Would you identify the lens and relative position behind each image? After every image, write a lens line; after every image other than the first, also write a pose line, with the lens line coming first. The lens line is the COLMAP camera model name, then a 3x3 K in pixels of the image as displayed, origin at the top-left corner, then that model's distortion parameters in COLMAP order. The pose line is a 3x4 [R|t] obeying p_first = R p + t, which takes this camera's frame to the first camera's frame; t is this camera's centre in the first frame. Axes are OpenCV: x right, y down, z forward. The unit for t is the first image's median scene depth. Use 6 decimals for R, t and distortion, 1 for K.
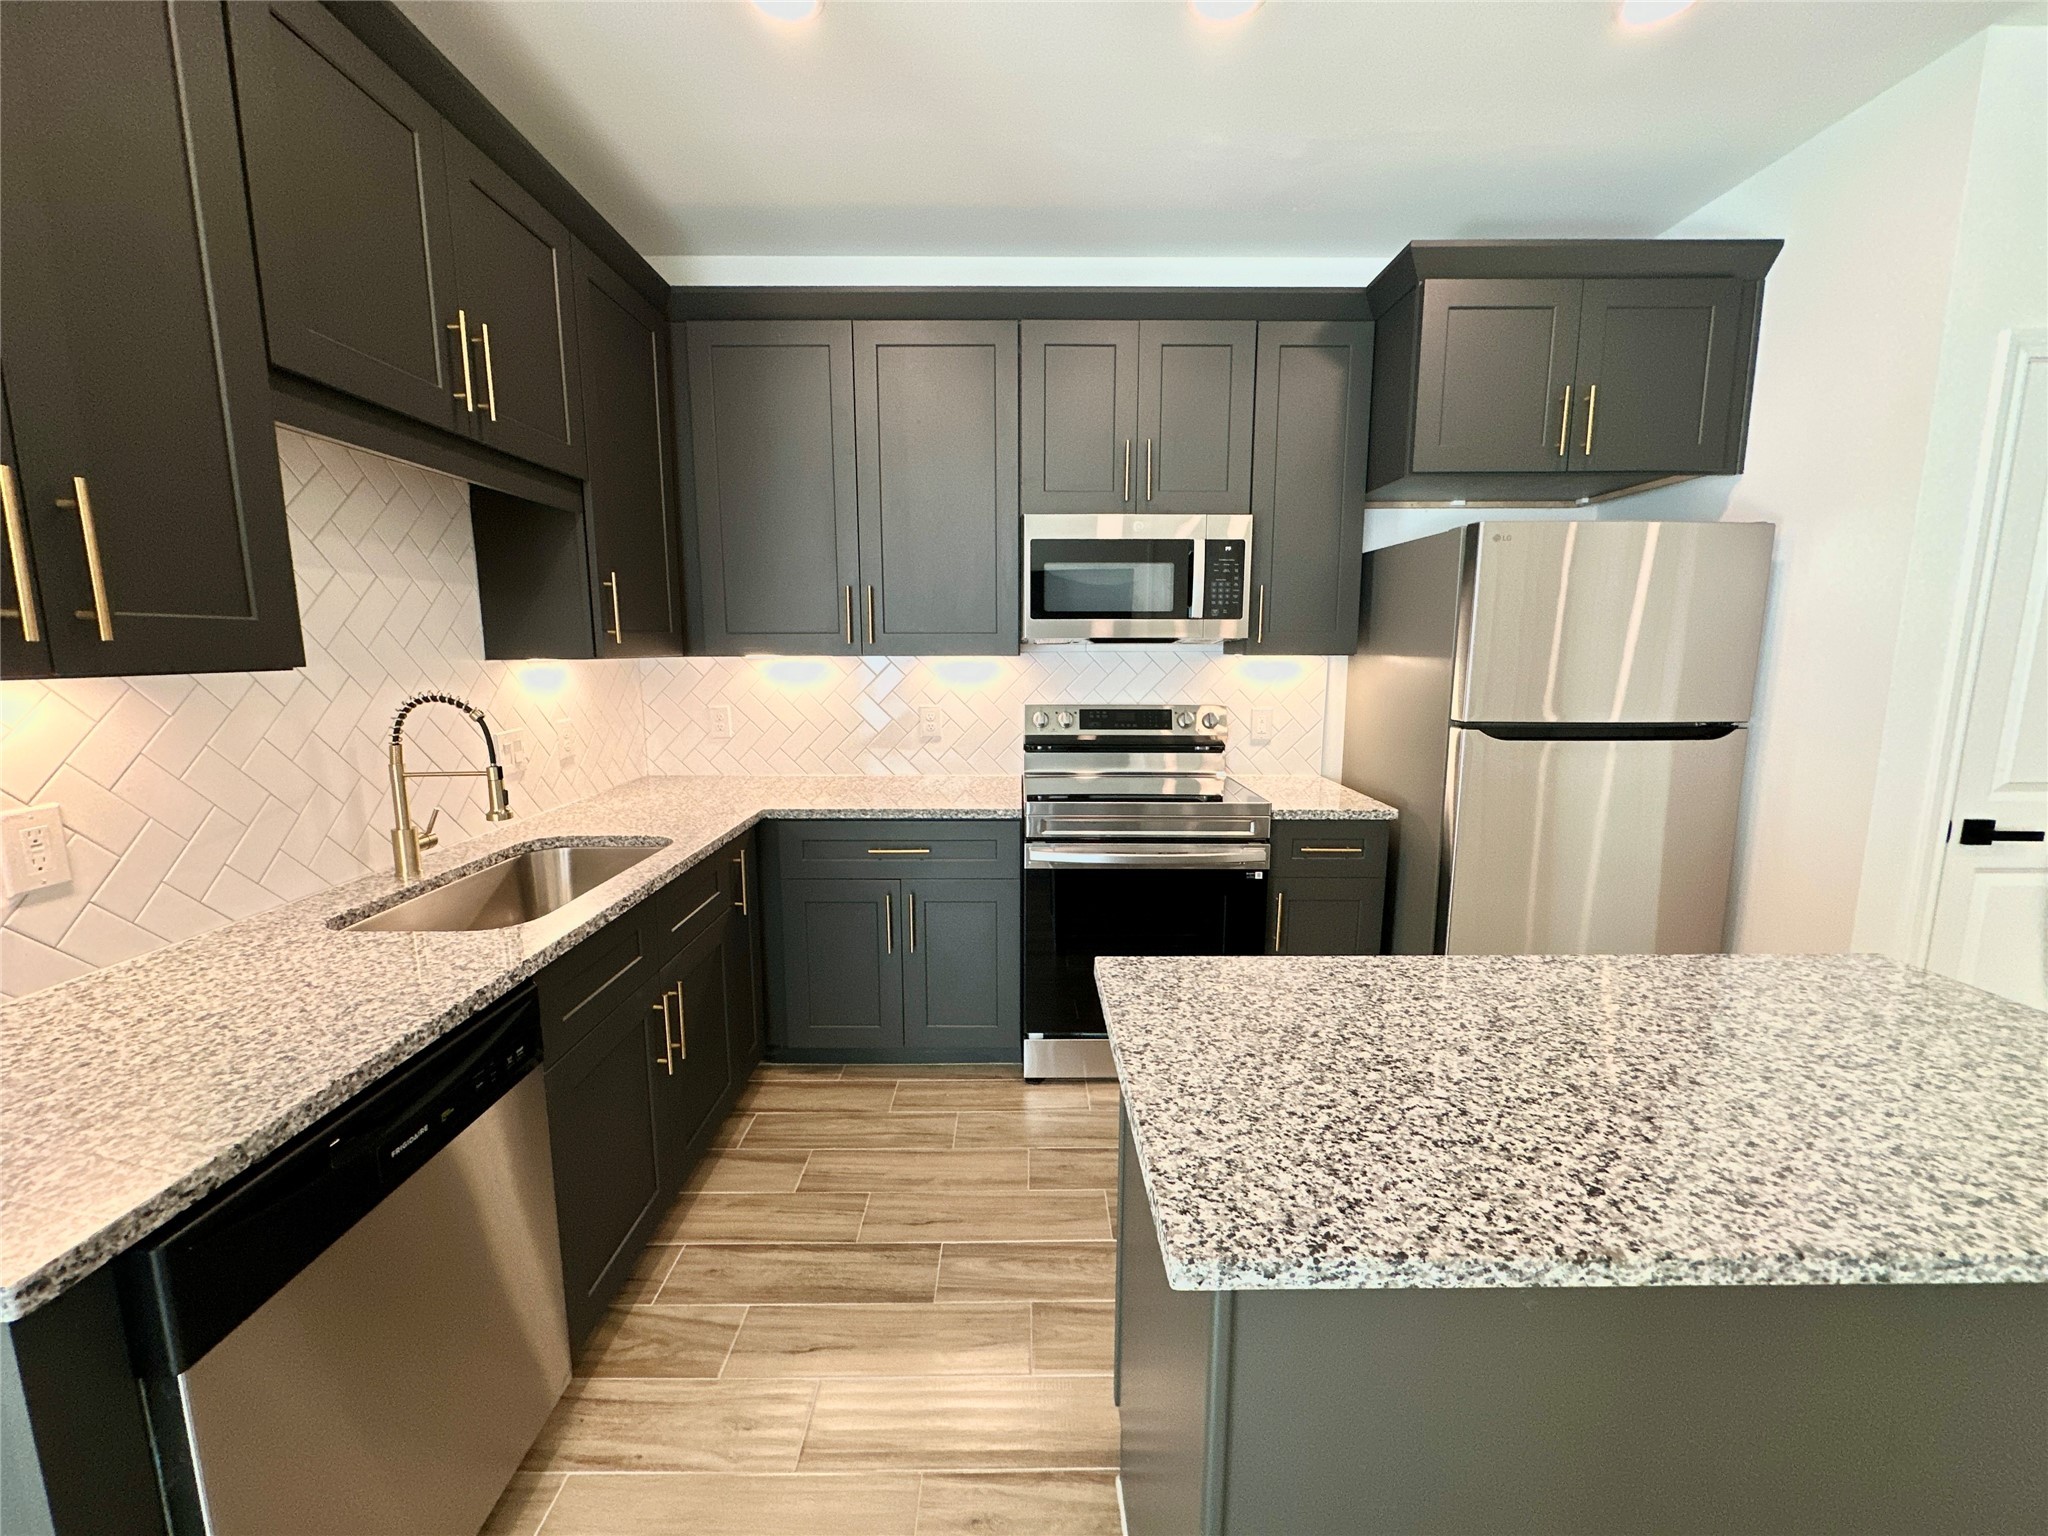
lens RADIAL K [[822.0, 0, 1024.3], [0, 822.0, 765.0], [0, 0, 1]] dist [-0.006121, 0.001825]
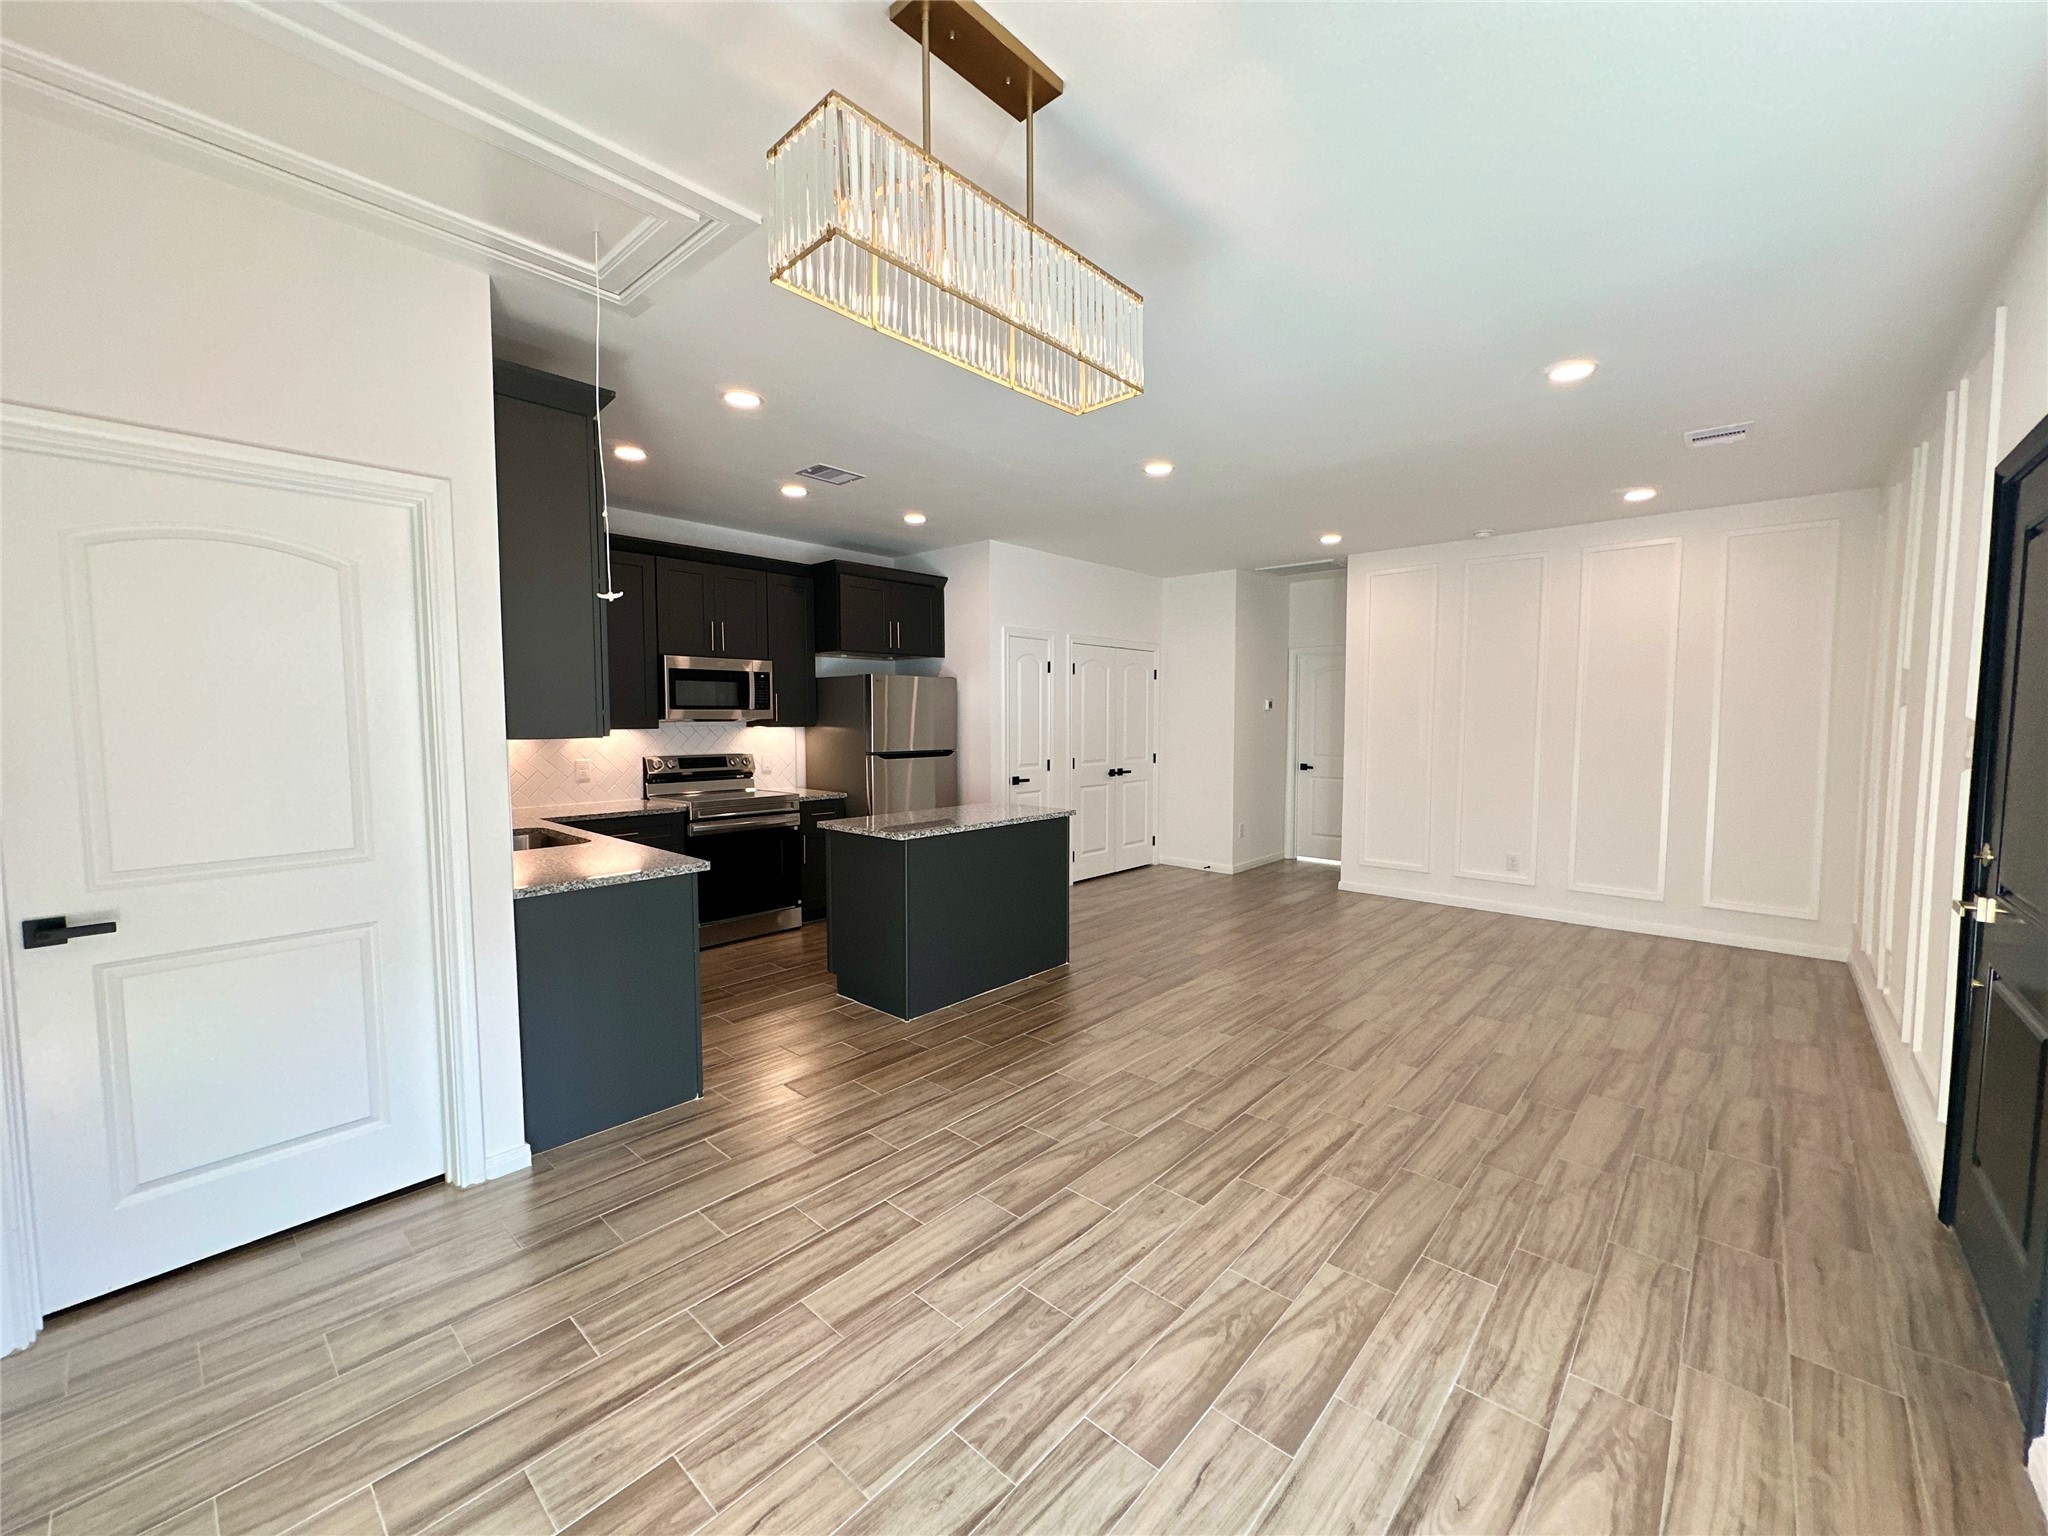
lens RADIAL K [[822.0, 0, 1024.3], [0, 822.0, 765.0], [0, 0, 1]] dist [-0.006121, 0.001825]
pose [[0.675603, -0.048719, 0.735654, -0.897890], [0.114086, 0.992704, -0.039031, 0.124667], [-0.728385, 0.110297, 0.676232, -0.924179]]
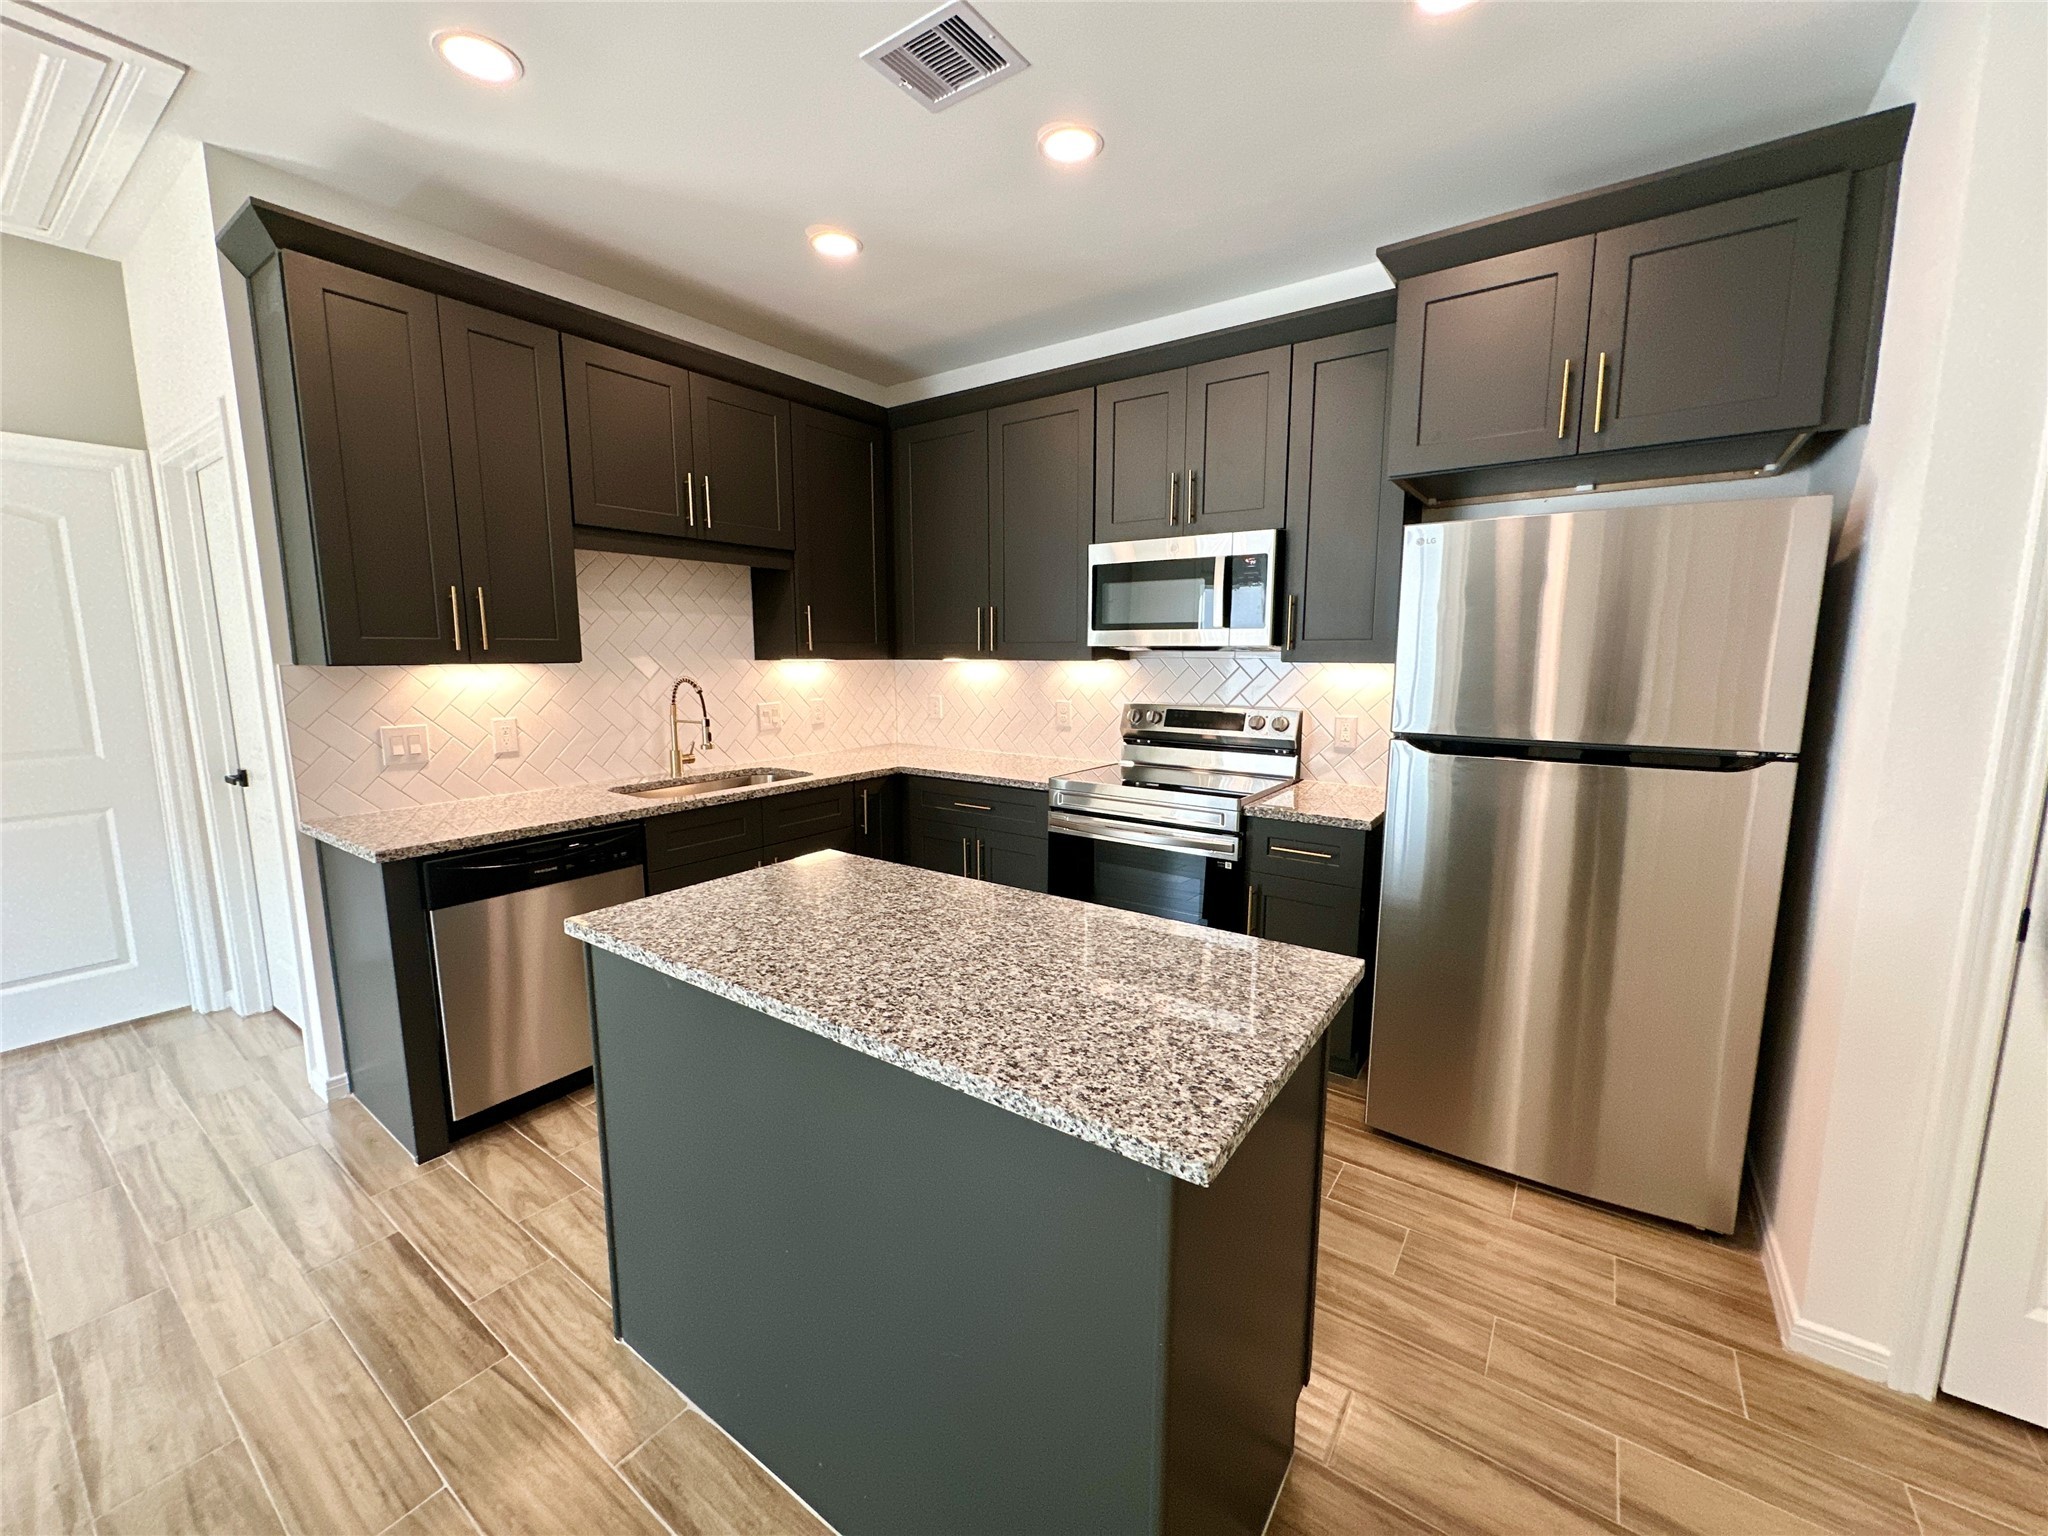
lens RADIAL K [[822.0, 0, 1024.3], [0, 822.0, 765.0], [0, 0, 1]] dist [-0.006121, 0.001825]
pose [[0.810293, 0.081356, -0.580350, 0.692427], [-0.086390, 0.996080, 0.019014, 0.005362], [0.579622, 0.034729, 0.814145, -0.037576]]
